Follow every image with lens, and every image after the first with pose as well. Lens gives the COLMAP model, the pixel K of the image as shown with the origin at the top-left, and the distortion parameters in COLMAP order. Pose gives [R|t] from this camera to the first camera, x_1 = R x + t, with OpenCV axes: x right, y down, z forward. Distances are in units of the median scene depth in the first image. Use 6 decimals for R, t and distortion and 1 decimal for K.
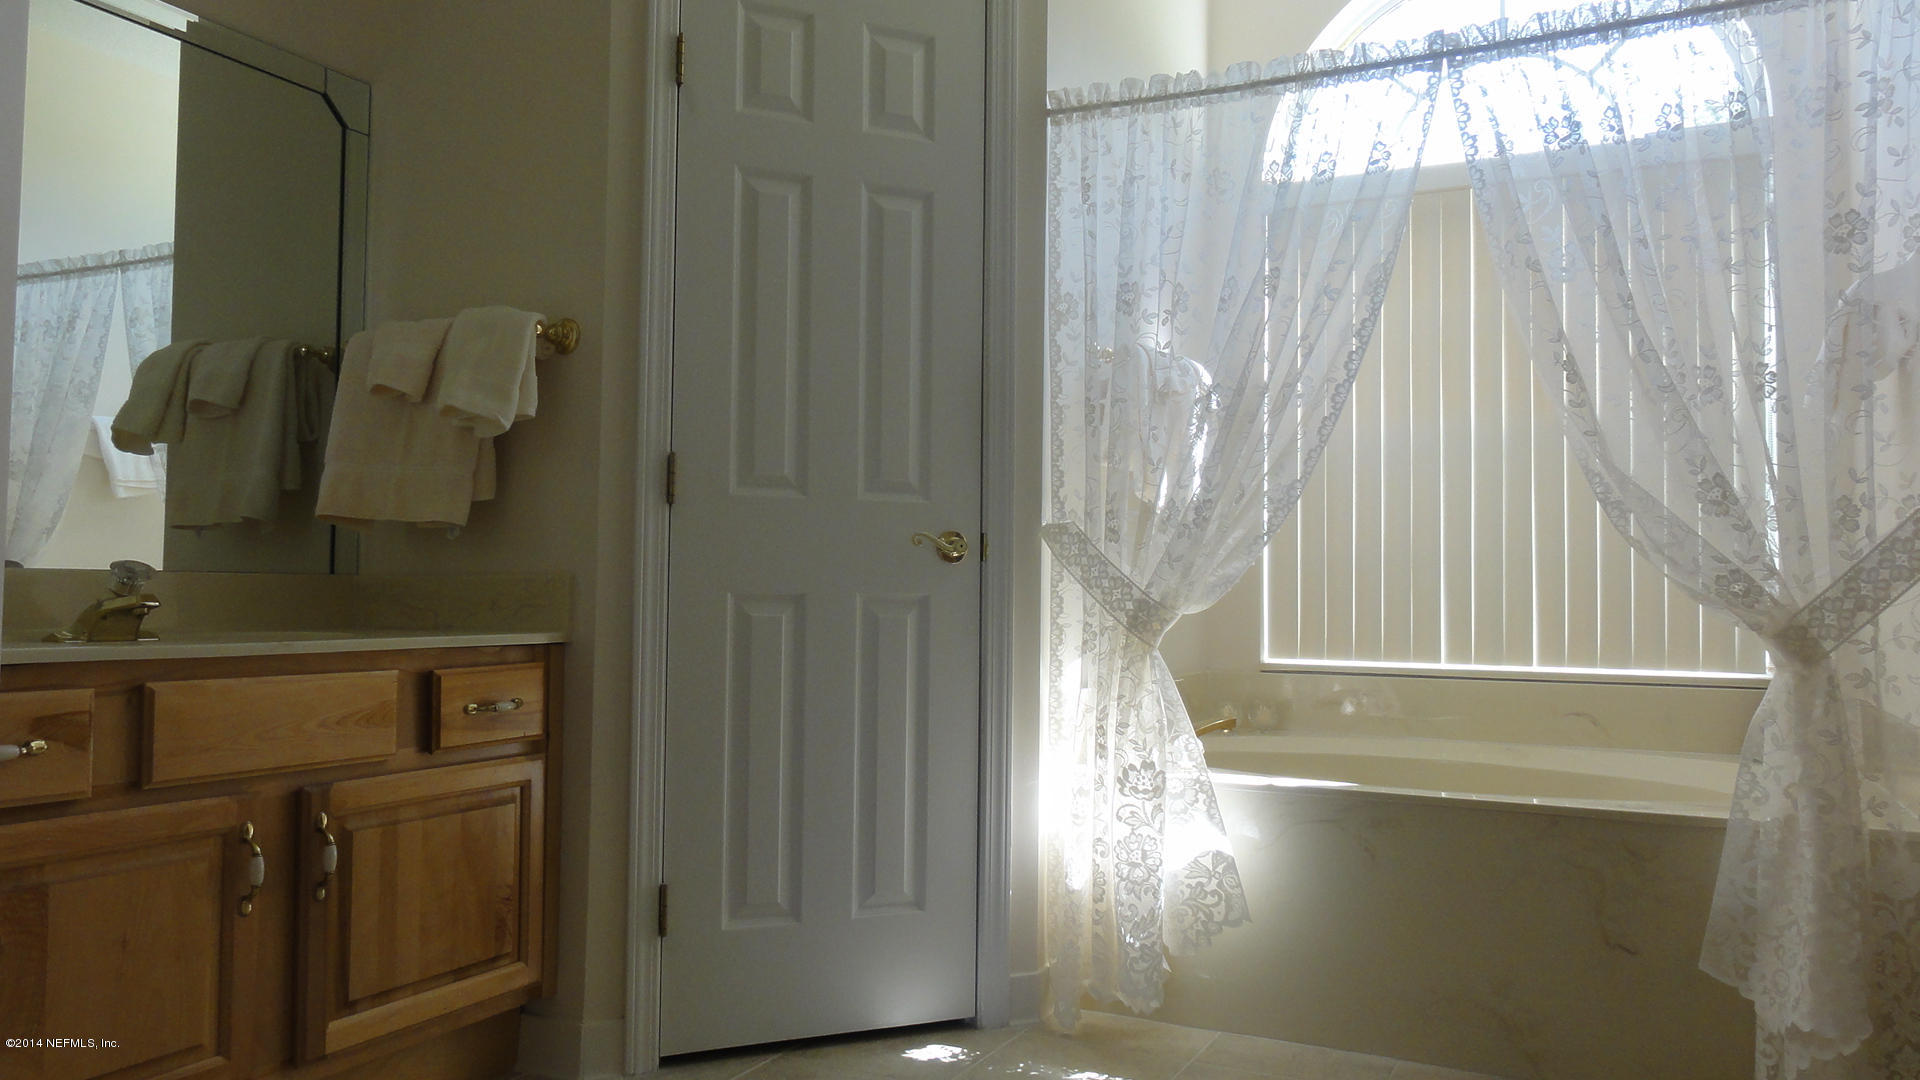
lens RADIAL K [[1356.4, 0, 960.0], [0, 1356.4, 540.0], [0, 0, 1]] dist [-0.002396, 0.011020]
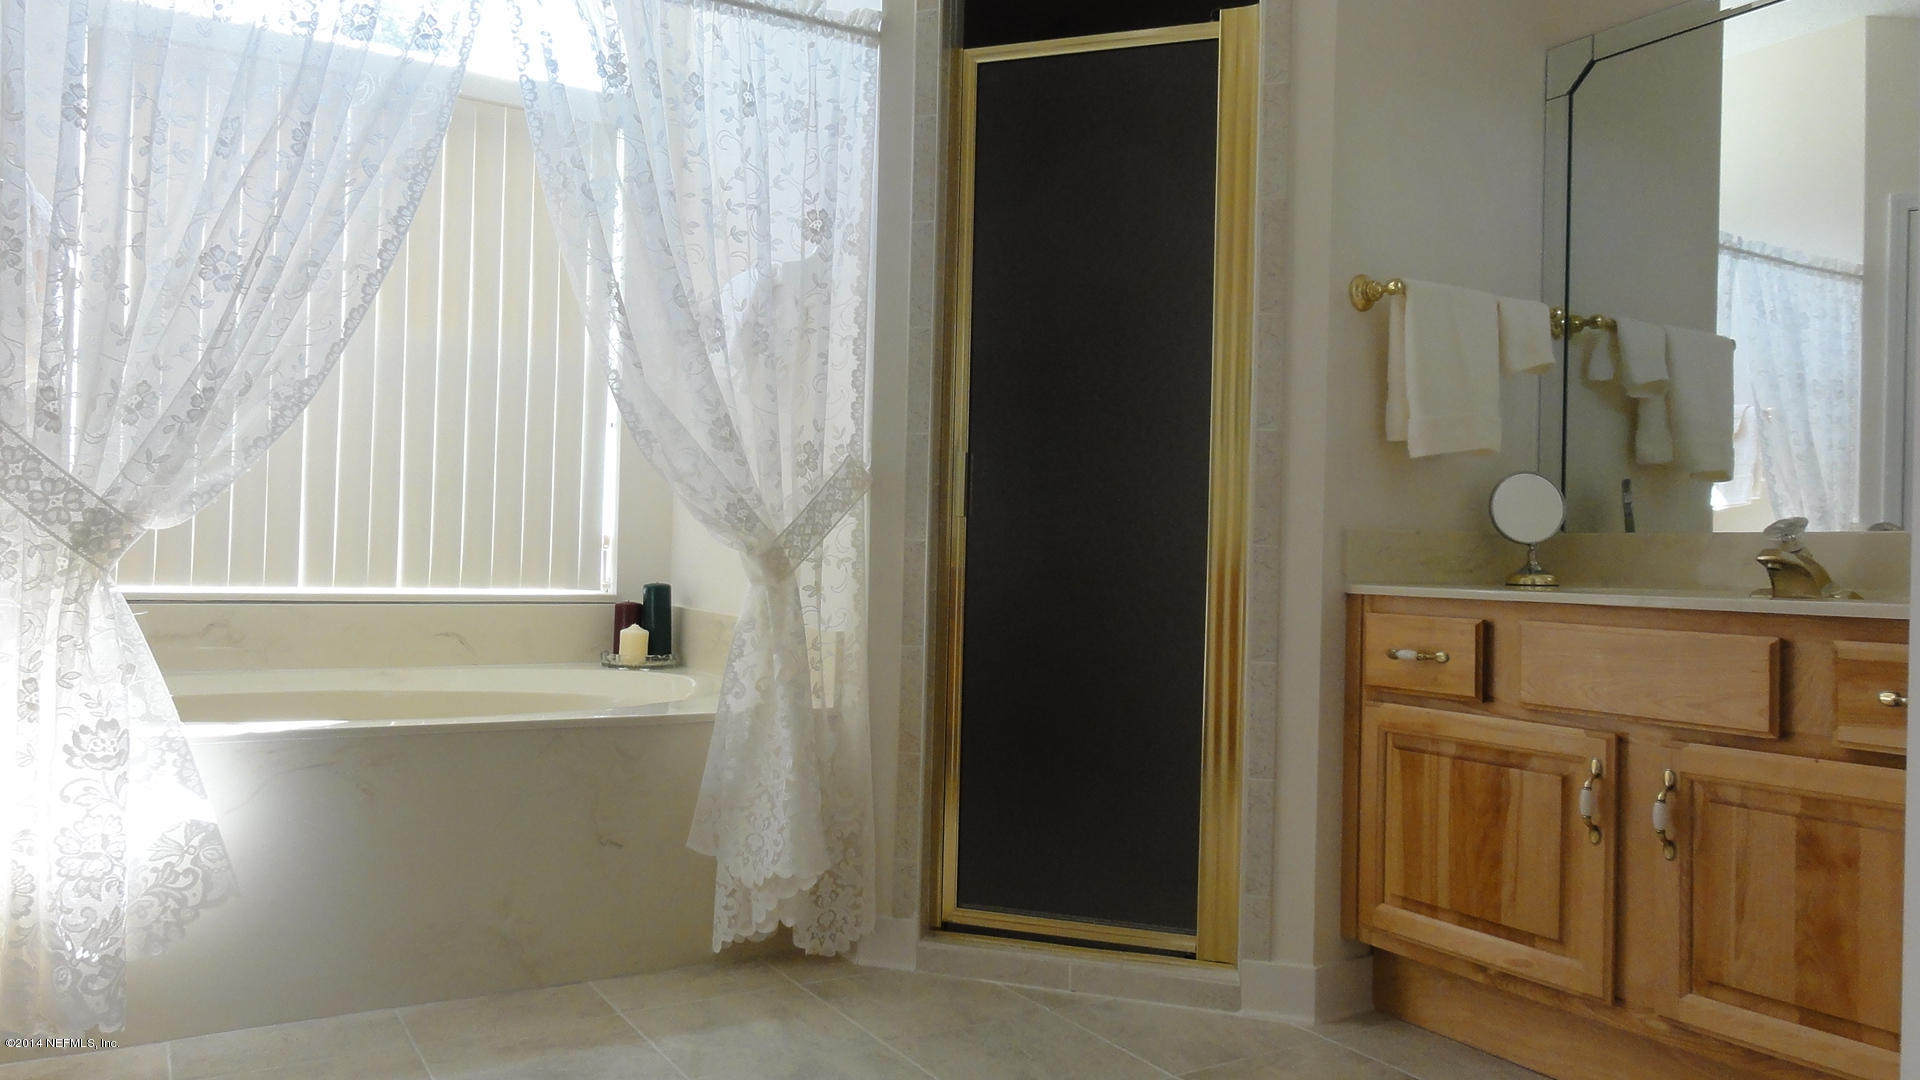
lens RADIAL K [[1356.4, 0, 960.0], [0, 1356.4, 540.0], [0, 0, 1]] dist [-0.002396, 0.011020]
pose [[0.525948, 0.008254, 0.850477, -0.263516], [-0.057282, 0.998026, 0.025737, 0.013929], [-0.848586, -0.062253, 0.525383, 0.191547]]
